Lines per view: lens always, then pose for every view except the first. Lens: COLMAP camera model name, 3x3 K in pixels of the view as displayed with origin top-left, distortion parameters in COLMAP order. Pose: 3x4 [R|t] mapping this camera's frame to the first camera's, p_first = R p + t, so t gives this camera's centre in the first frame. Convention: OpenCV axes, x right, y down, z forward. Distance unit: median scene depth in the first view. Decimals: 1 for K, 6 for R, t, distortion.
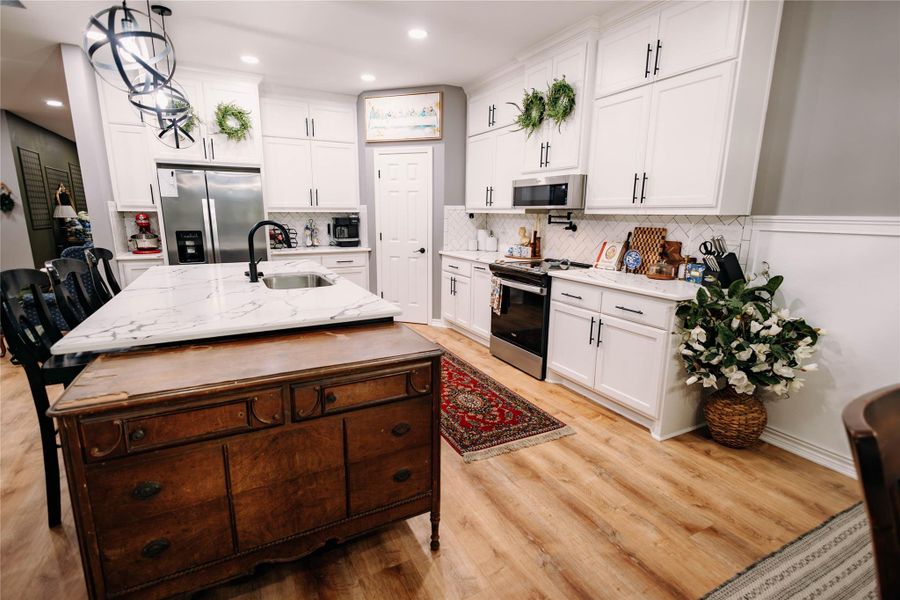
lens RADIAL K [[431.4, 0, 438.0], [0, 431.4, 300.6], [0, 0, 1]] dist [0.013077, -0.003289]
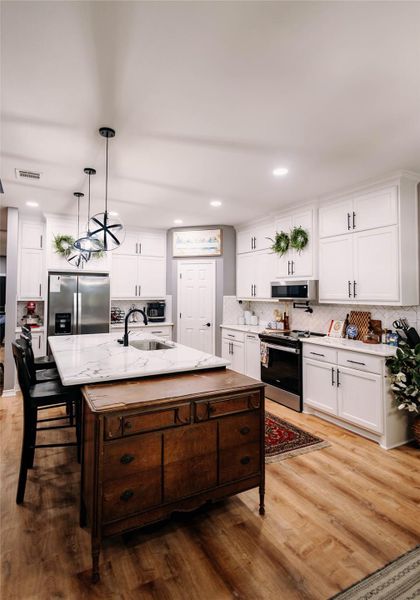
lens RADIAL K [[321.9, 0, 195.7], [0, 321.9, 282.4], [0, 0, 1]] dist [0.009646, -0.000291]
pose [[0.999911, -0.001609, 0.013256, -0.151895], [0.004695, 0.971689, -0.236216, 0.010555], [-0.012501, 0.236257, 0.971610, -0.211142]]
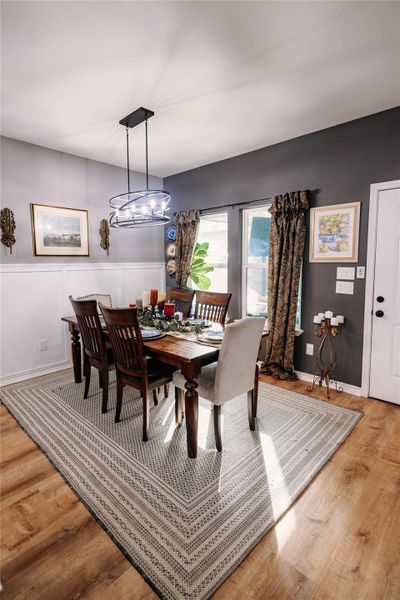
lens RADIAL K [[298.5, 0, 206.5], [0, 298.5, 292.0], [0, 0, 1]] dist [0.006692, 0.003260]
pose [[-0.357015, -0.103821, 0.928311, -0.469087], [0.191503, 0.964560, 0.181524, -0.063712], [-0.914258, 0.242581, -0.324481, 0.263214]]
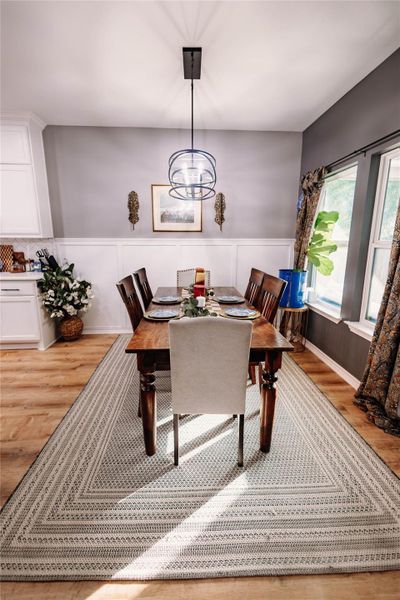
lens RADIAL K [[287.6, 0, 201.5], [0, 287.6, 305.6], [0, 0, 1]] dist [0.013077, -0.003289]
pose [[0.396617, -0.216682, 0.892045, -0.295897], [0.185431, 0.970622, 0.153323, 0.041307], [-0.899061, 0.104602, 0.425145, -0.214041]]
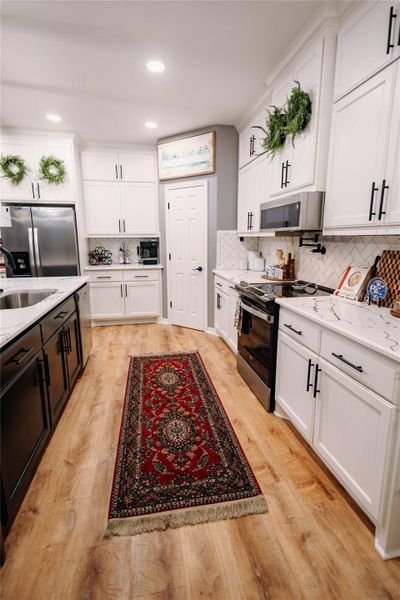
lens RADIAL K [[287.6, 0, 199.2], [0, 287.6, 291.7], [0, 0, 1]] dist [0.013077, -0.003289]
pose [[0.961775, 0.041116, -0.270735, 0.277756], [-0.046140, 0.998860, -0.012216, -0.069318], [0.269924, 0.024241, 0.962576, 0.382382]]
